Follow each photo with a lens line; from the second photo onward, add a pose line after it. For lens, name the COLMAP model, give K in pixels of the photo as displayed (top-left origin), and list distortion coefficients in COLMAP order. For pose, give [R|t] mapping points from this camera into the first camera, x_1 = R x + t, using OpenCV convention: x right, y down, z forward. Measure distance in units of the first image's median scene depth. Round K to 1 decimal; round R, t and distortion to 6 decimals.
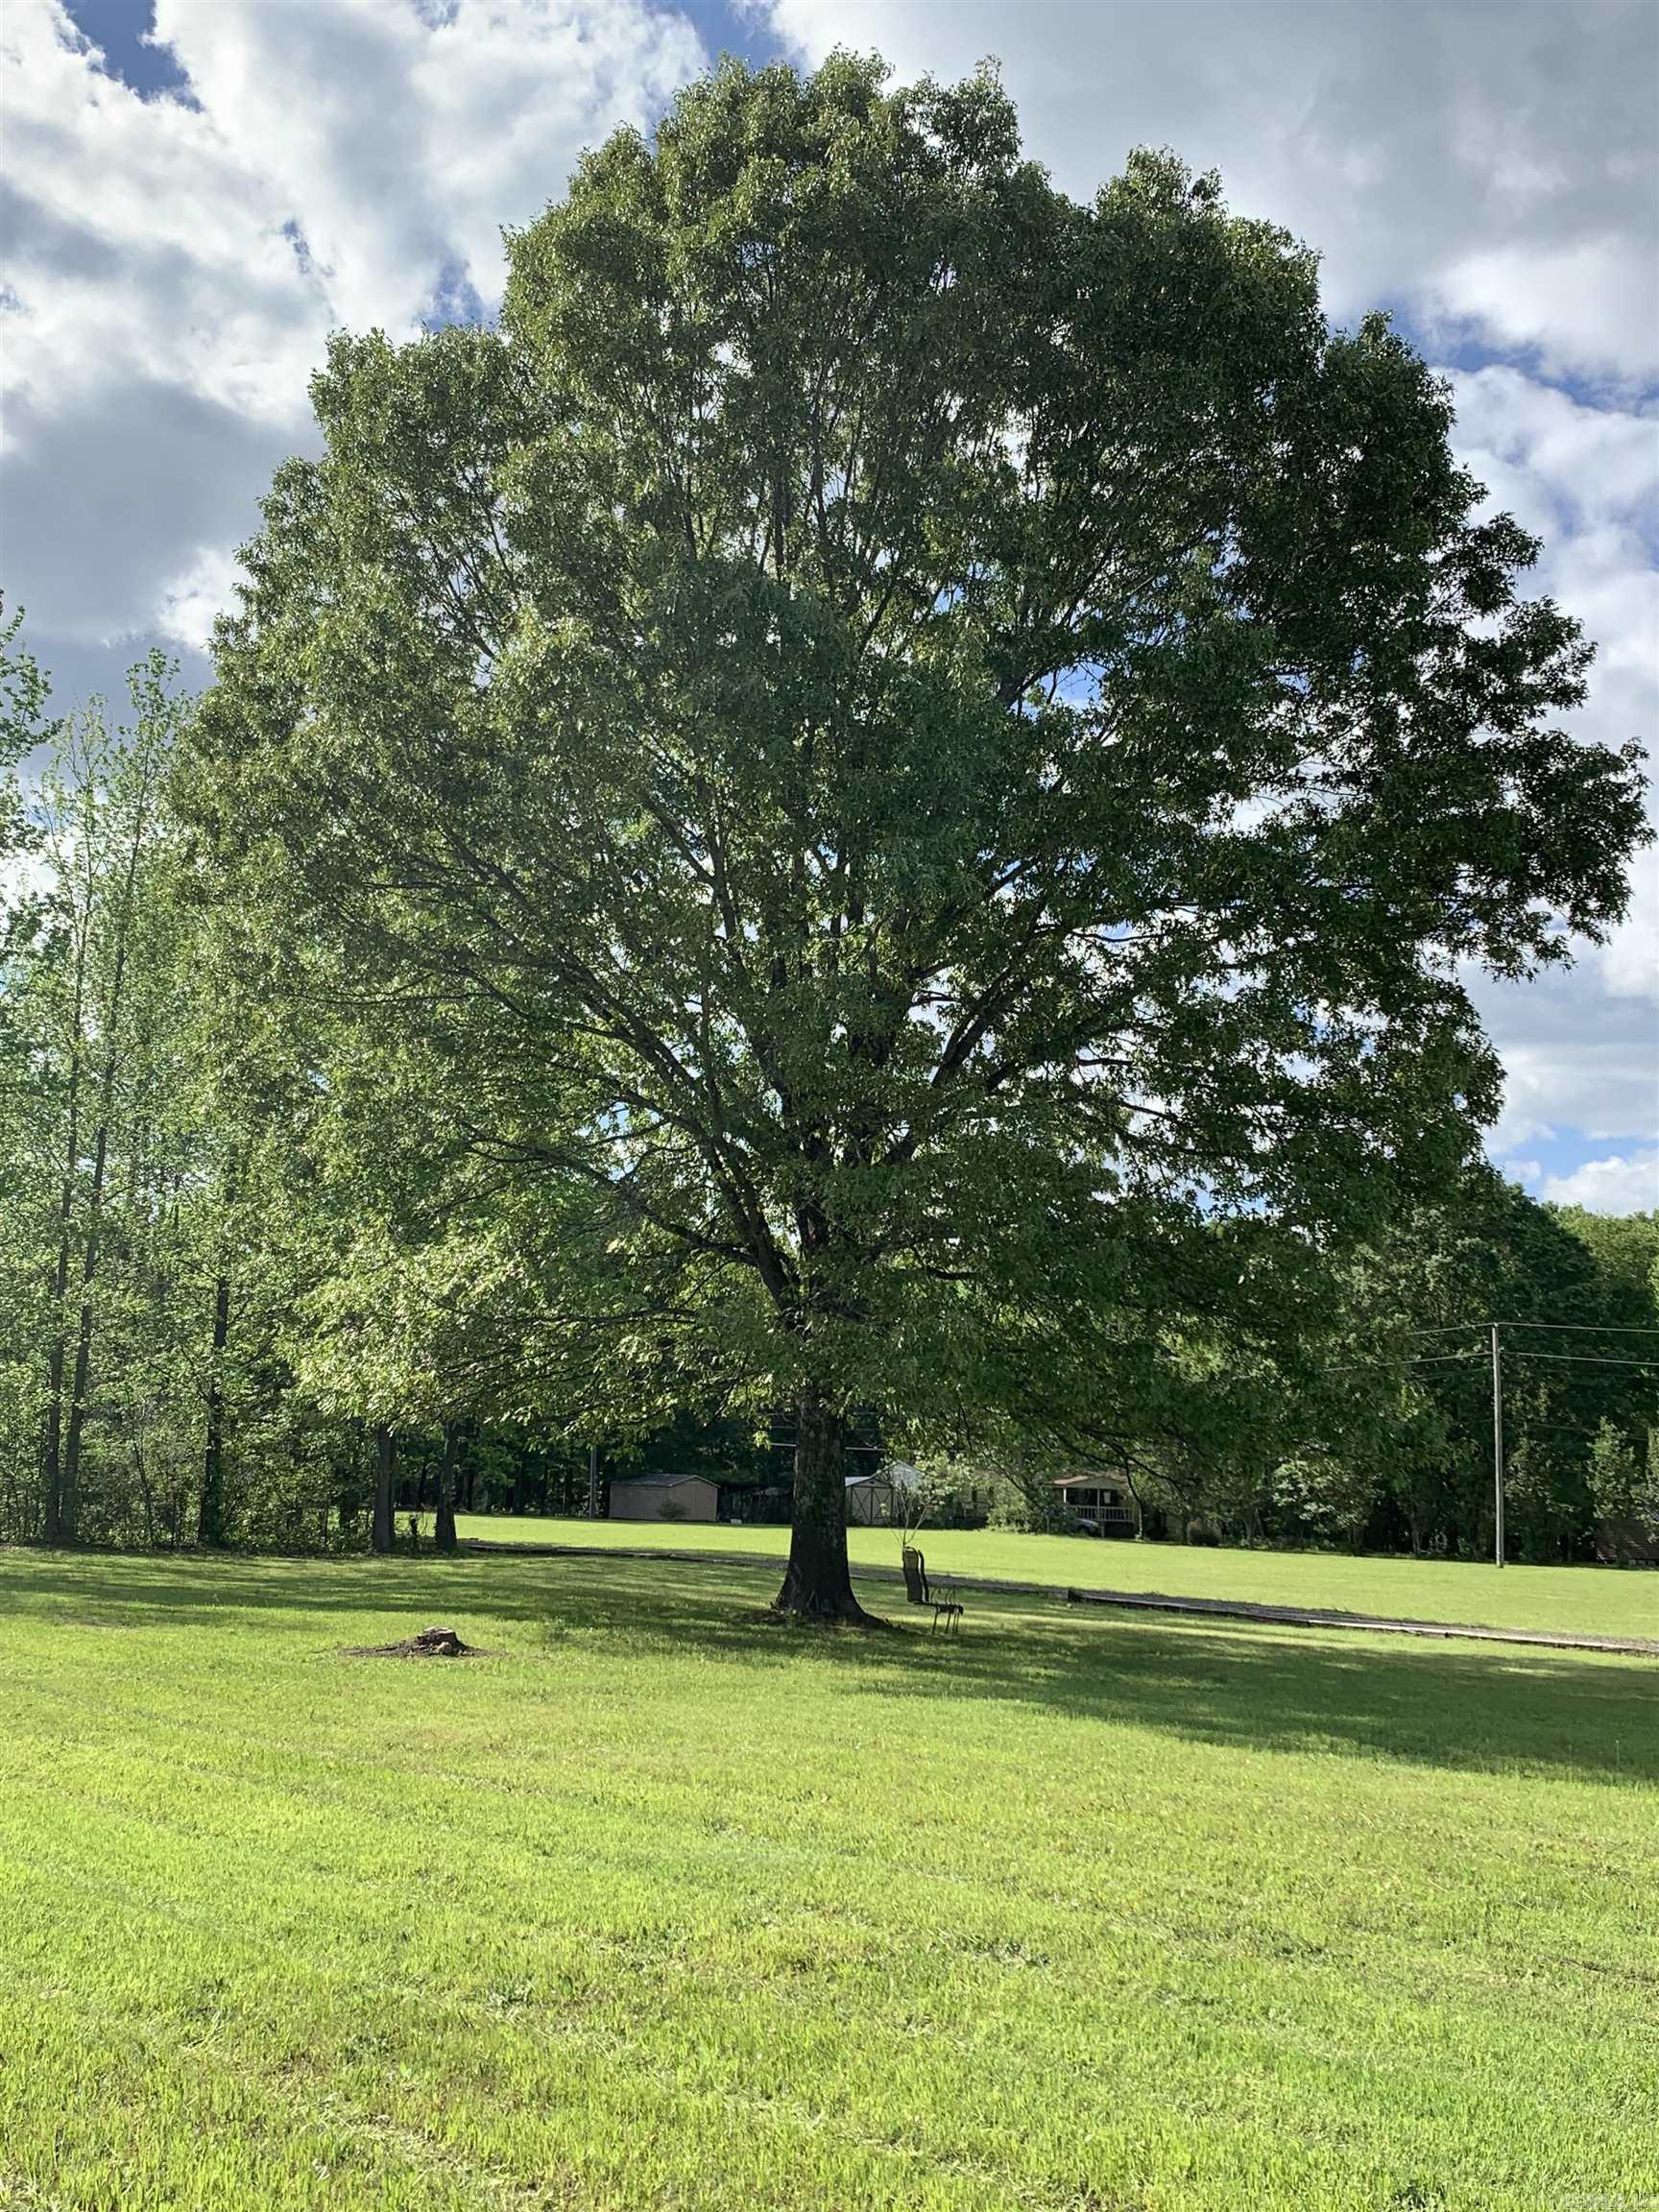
lens RADIAL K [[2268.8, 0, 829.5], [0, 2268.8, 1106.0], [0, 0, 1]] dist [0.104370, 0.000958]
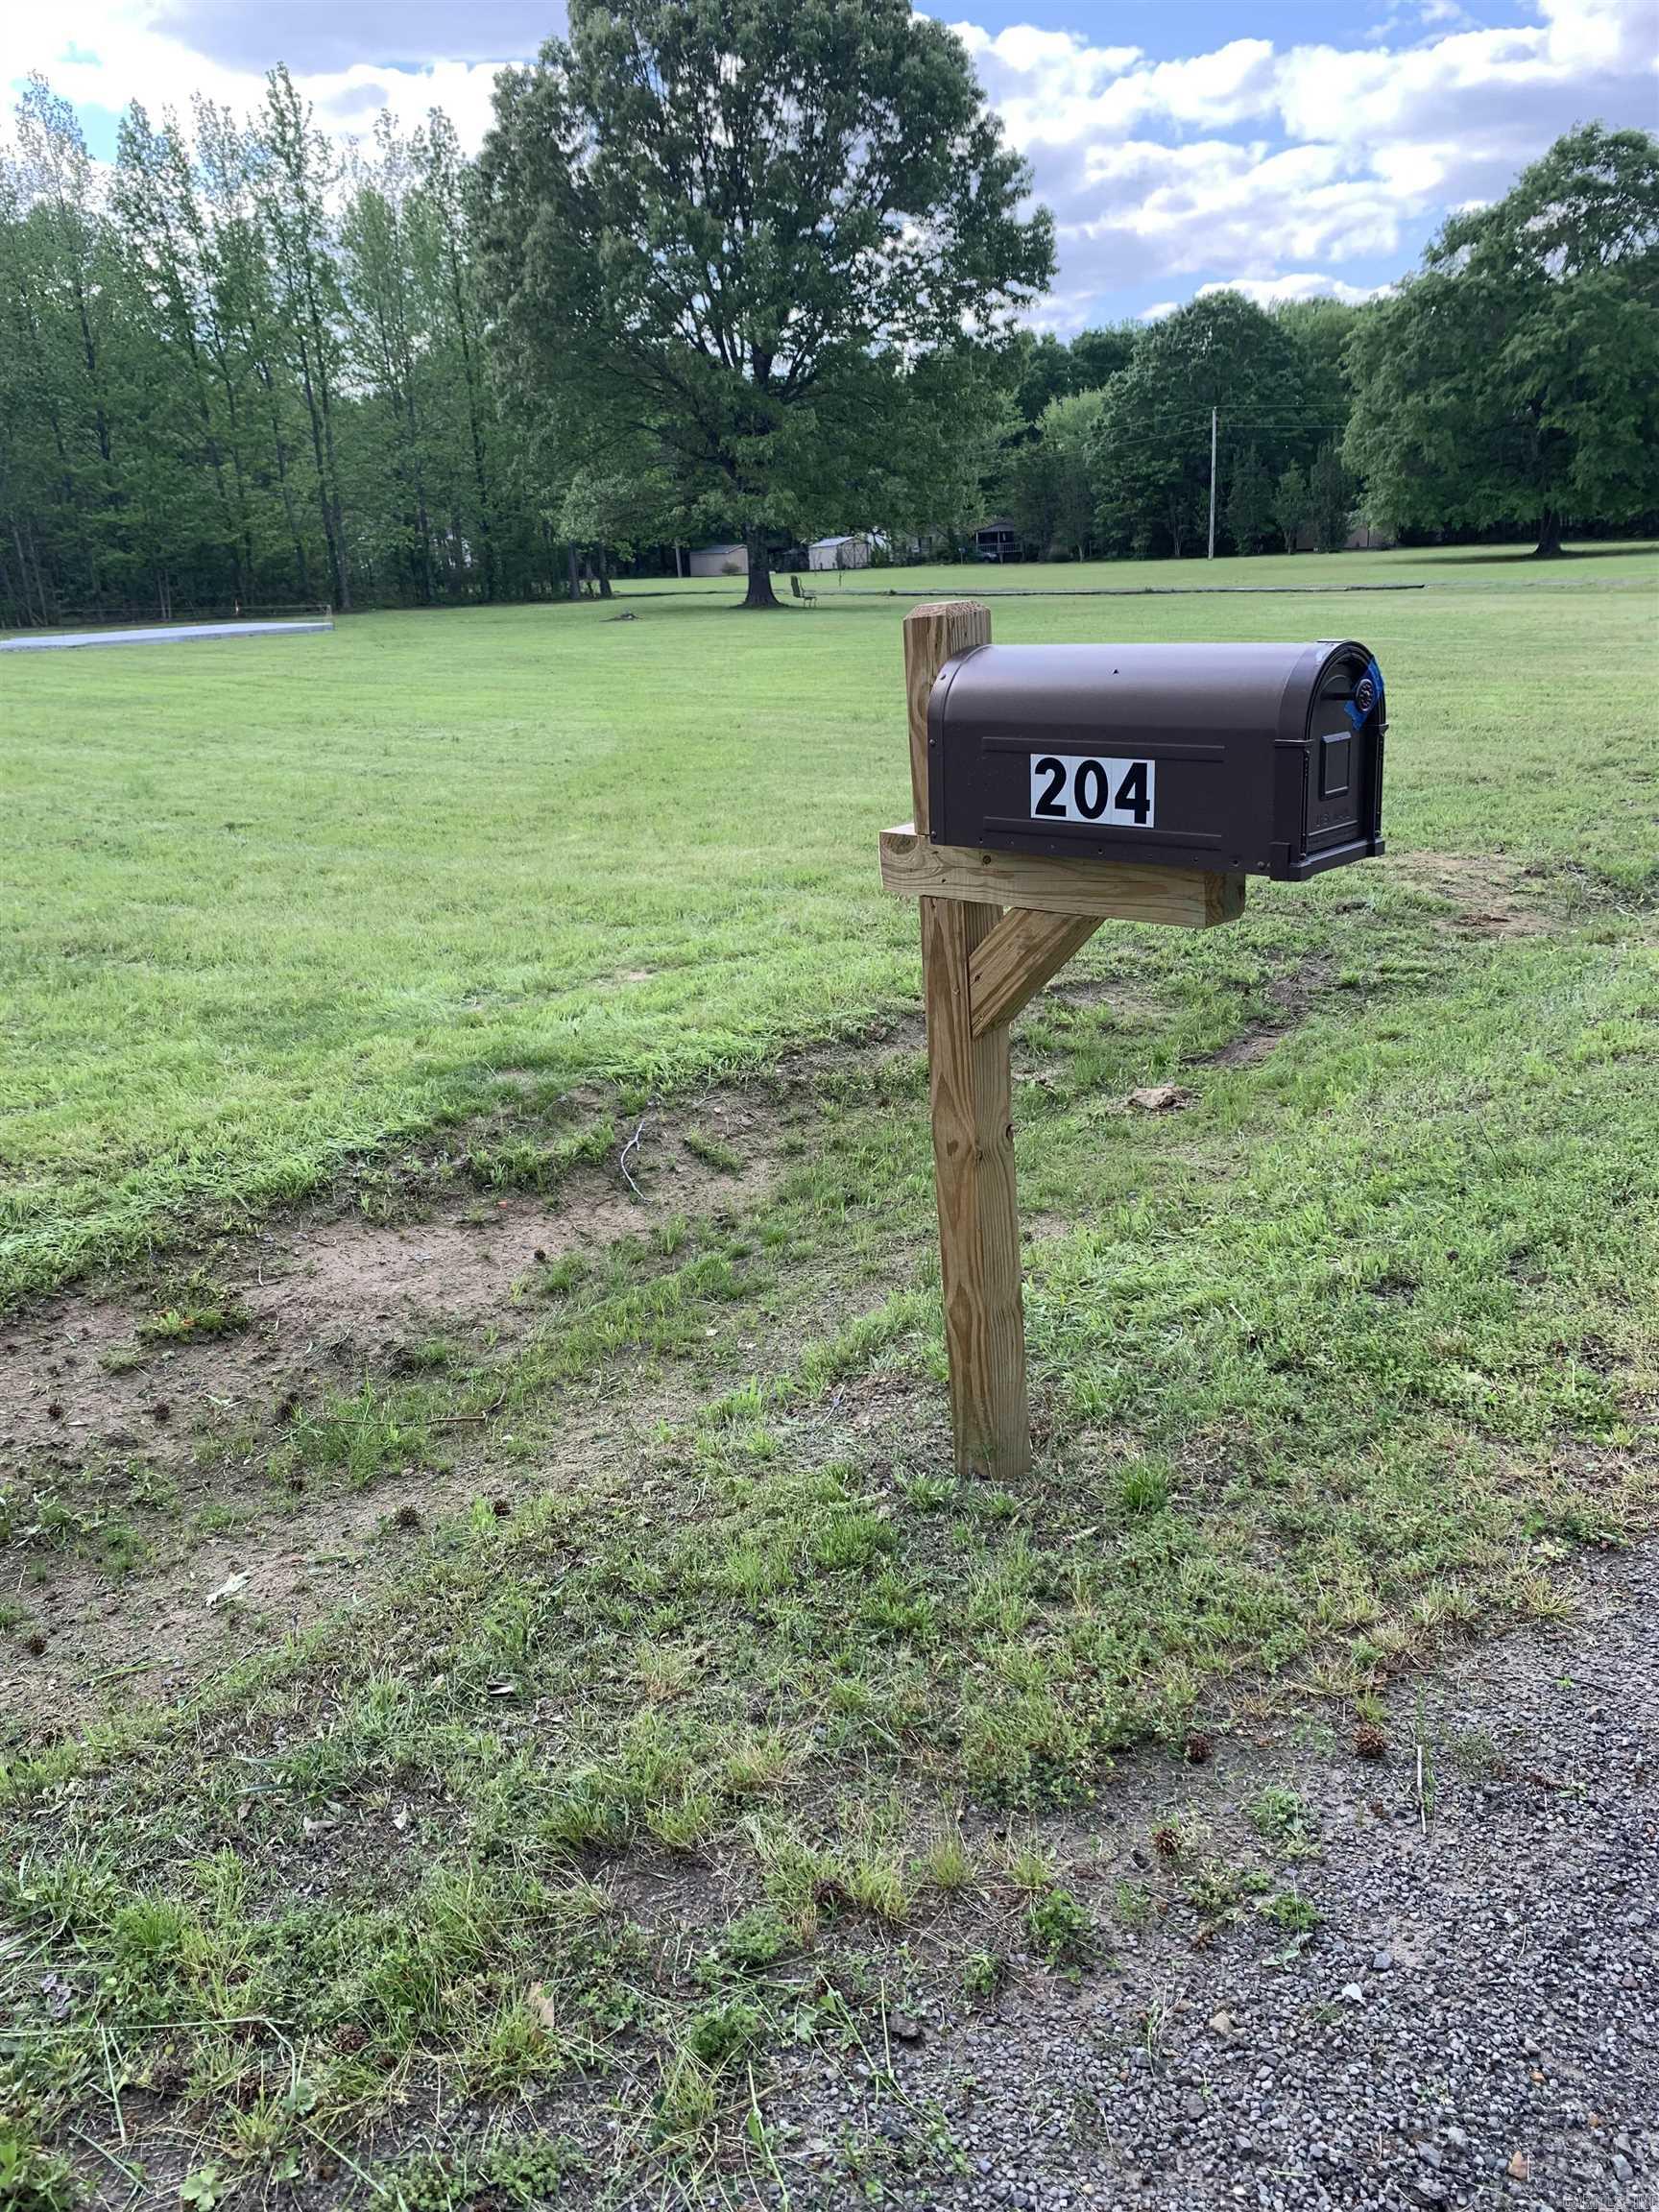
lens RADIAL K [[1663.1, 0, 829.5], [0, 1663.1, 1106.0], [0, 0, 1]] dist [-0.000814, -0.052548]
pose [[0.996457, -0.070280, -0.046199, 0.069081], [0.083781, 0.877607, 0.472002, -0.094864], [0.007372, -0.474200, 0.880386, -0.538816]]
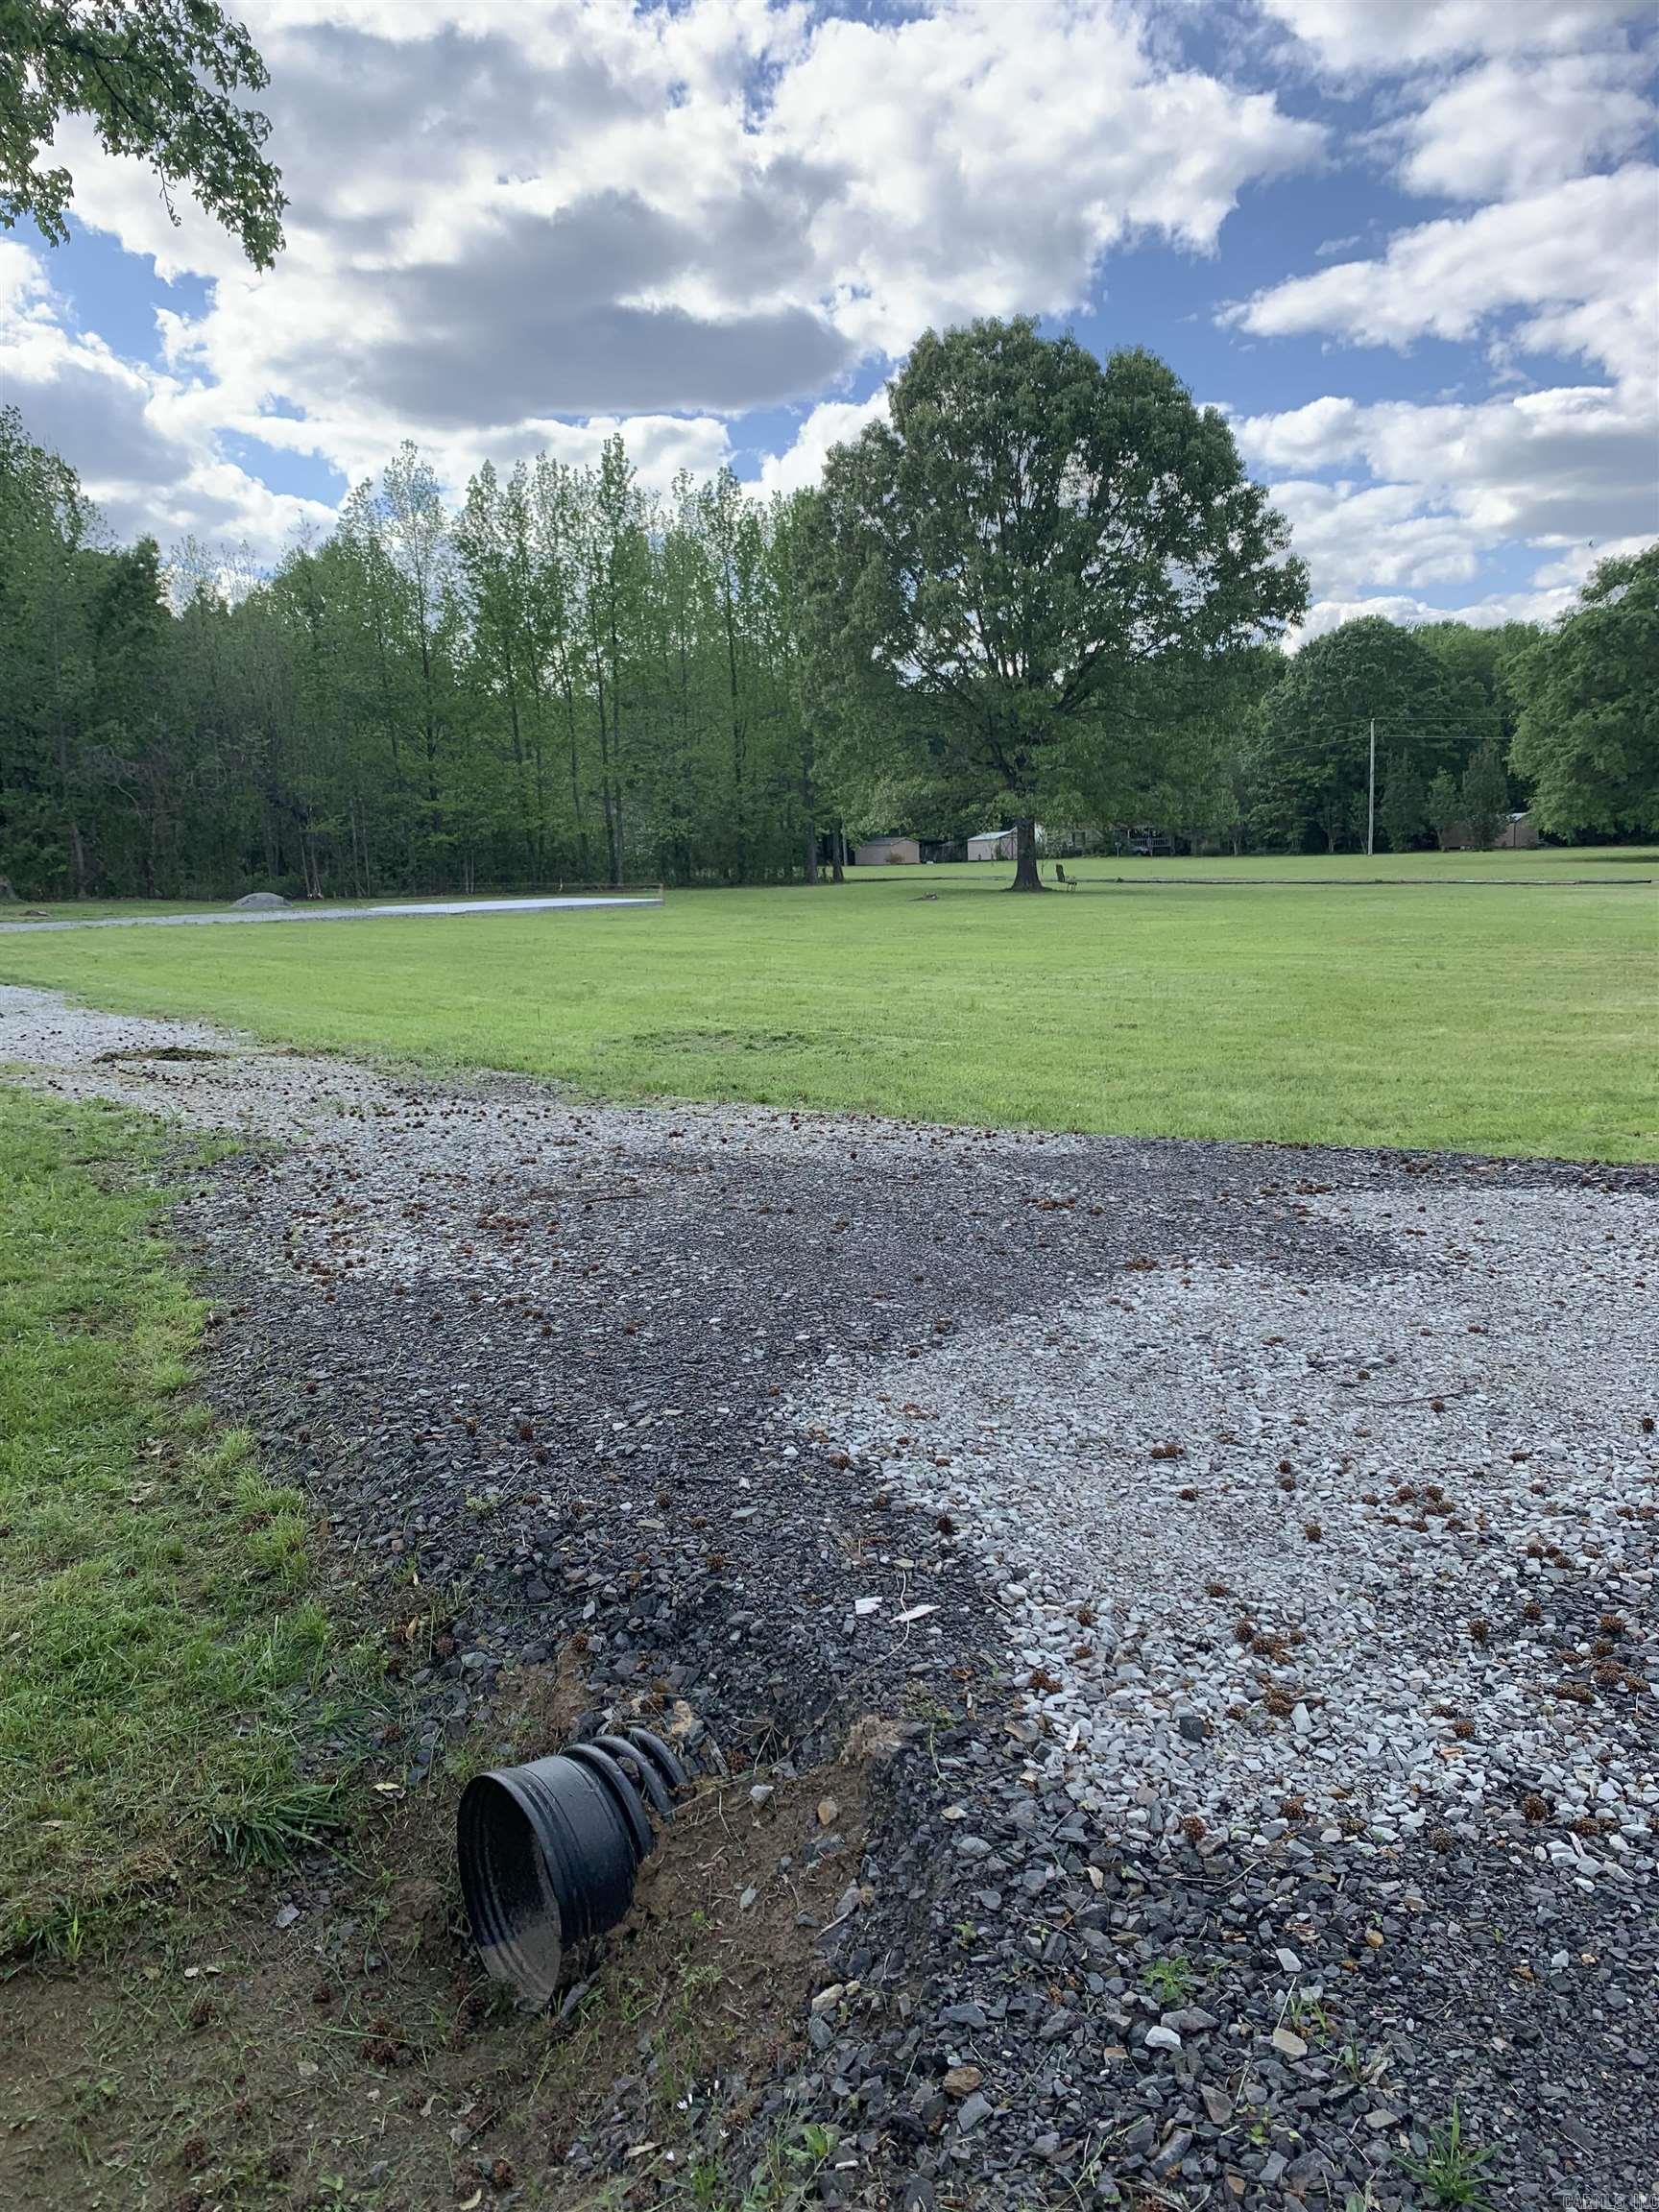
lens RADIAL K [[1671.2, 0, 826.8], [0, 1671.2, 1058.4], [0, 0, 1]] dist [-0.001412, -0.185734]
pose [[0.993939, -0.059707, -0.092304, -0.041981], [0.084053, 0.953920, 0.288048, -0.114640], [0.070852, -0.294060, 0.953157, -0.615312]]
